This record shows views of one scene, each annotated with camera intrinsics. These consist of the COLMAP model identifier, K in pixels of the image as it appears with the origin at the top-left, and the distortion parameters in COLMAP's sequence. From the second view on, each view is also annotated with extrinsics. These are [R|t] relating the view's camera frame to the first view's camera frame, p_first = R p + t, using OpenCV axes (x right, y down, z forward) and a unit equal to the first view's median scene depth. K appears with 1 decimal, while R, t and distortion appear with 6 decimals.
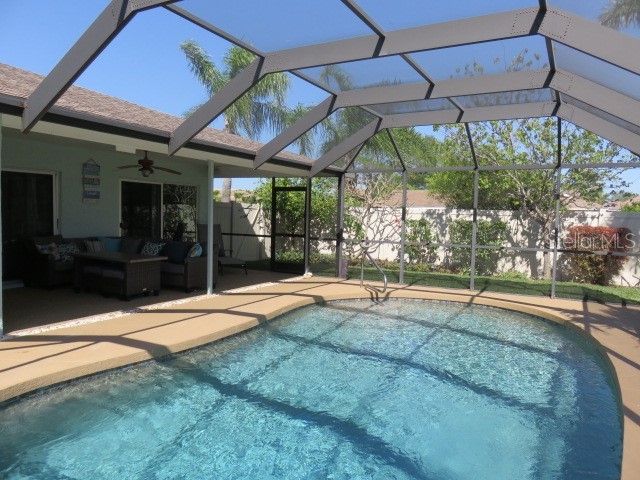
lens RADIAL K [[478.9, 0, 319.4], [0, 478.9, 239.3], [0, 0, 1]] dist [-0.004059, -0.010568]
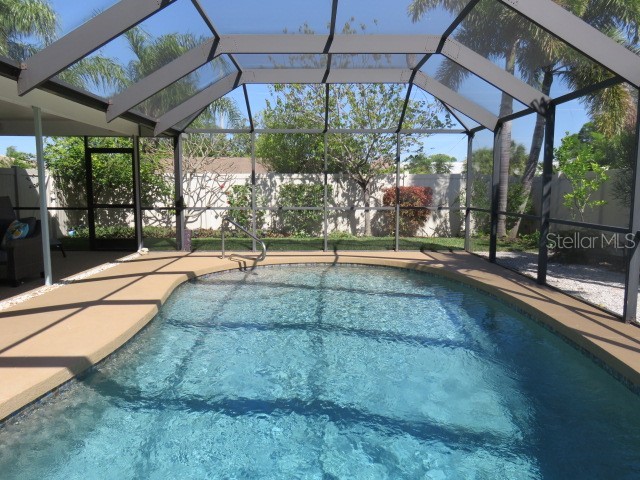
lens RADIAL K [[478.9, 0, 316.7], [0, 478.9, 237.8], [0, 0, 1]] dist [-0.004059, -0.010568]
pose [[0.875582, -0.075233, 0.477176, -0.147821], [0.045237, 0.996227, 0.074061, 0.000783], [-0.480947, -0.043260, 0.875682, 0.082367]]
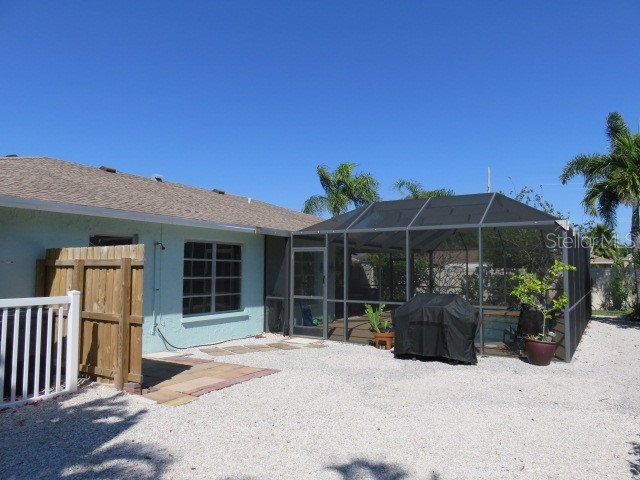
lens RADIAL K [[478.9, 0, 320.4], [0, 478.9, 238.5], [0, 0, 1]] dist [-0.004059, -0.010568]
pose [[0.998557, -0.021814, -0.049082, -0.261597], [0.016016, 0.993172, -0.115558, 0.020990], [0.051268, 0.114605, 0.992087, -0.789599]]
